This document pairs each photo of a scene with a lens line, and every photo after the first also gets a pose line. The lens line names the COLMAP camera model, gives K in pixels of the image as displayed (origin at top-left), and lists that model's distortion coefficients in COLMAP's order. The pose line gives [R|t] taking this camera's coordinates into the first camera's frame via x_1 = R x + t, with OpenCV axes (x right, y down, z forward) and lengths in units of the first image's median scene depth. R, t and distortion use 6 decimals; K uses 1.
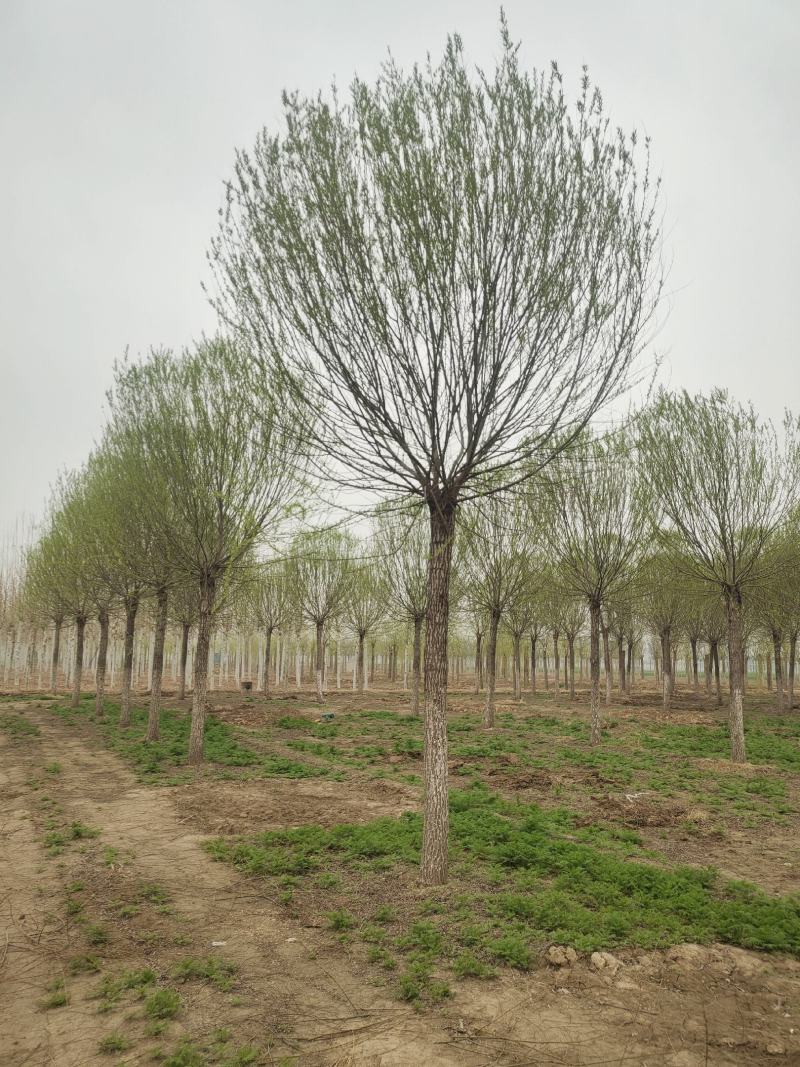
lens RADIAL K [[801.5, 0, 400.4], [0, 801.5, 539.3], [0, 0, 1]] dist [0.033997, -0.015069]
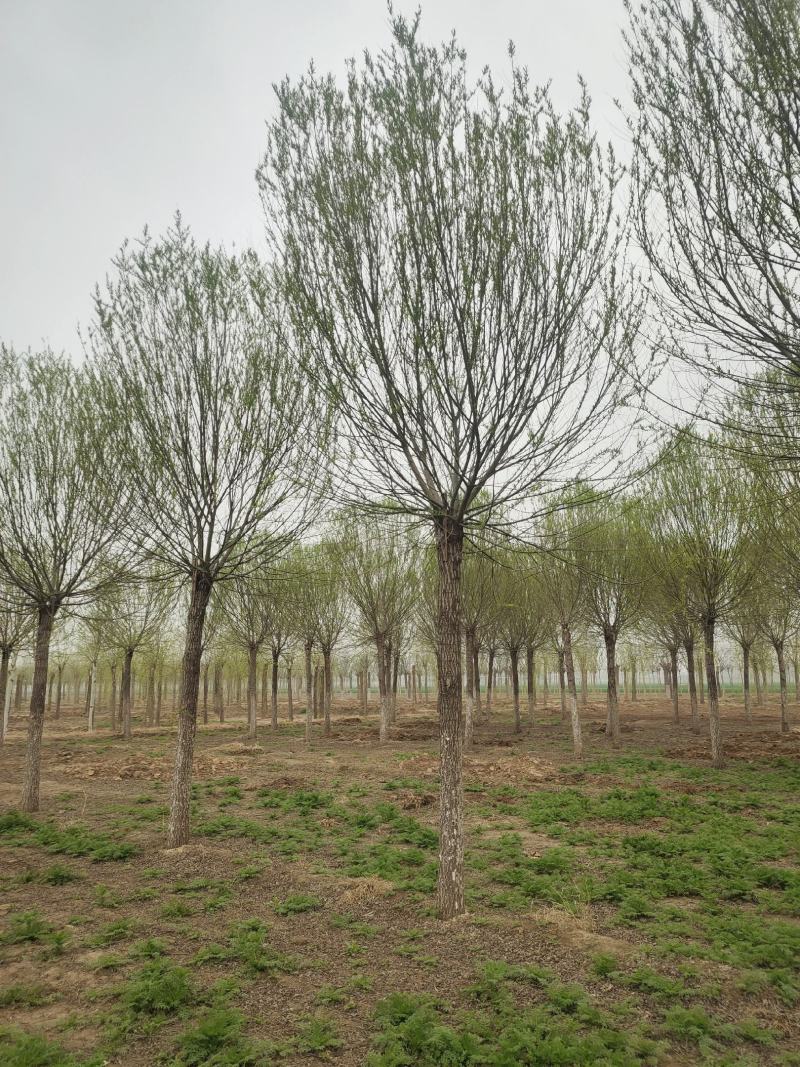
lens RADIAL K [[801.5, 0, 401.5], [0, 801.5, 531.5], [0, 0, 1]] dist [0.033997, -0.015069]
pose [[0.948821, 0.025706, 0.314765, 0.042453], [-0.014985, 0.999224, -0.036435, 0.040298], [-0.315458, 0.029854, 0.948470, 0.275363]]
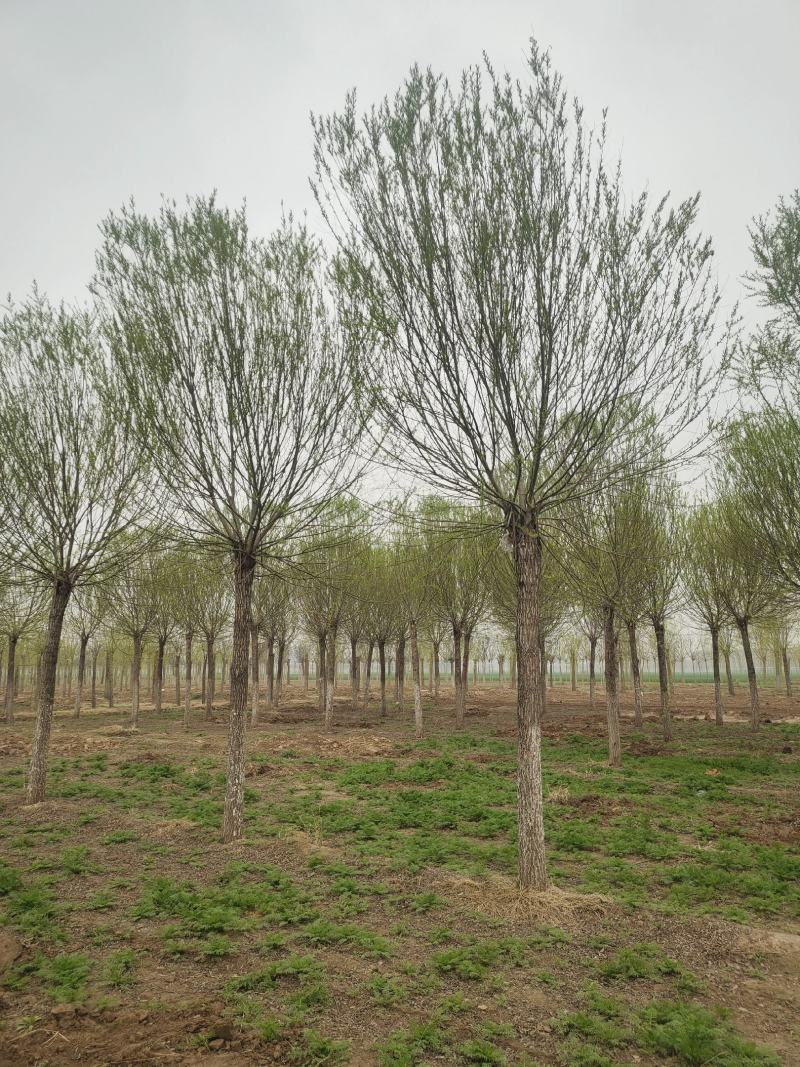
lens RADIAL K [[801.5, 0, 403.8], [0, 801.5, 539.9], [0, 0, 1]] dist [0.033997, -0.015069]
pose [[0.906561, 0.042784, 0.419901, 0.050463], [-0.040696, 0.999074, -0.013935, 0.029695], [-0.420109, -0.004456, 0.907463, 0.209335]]
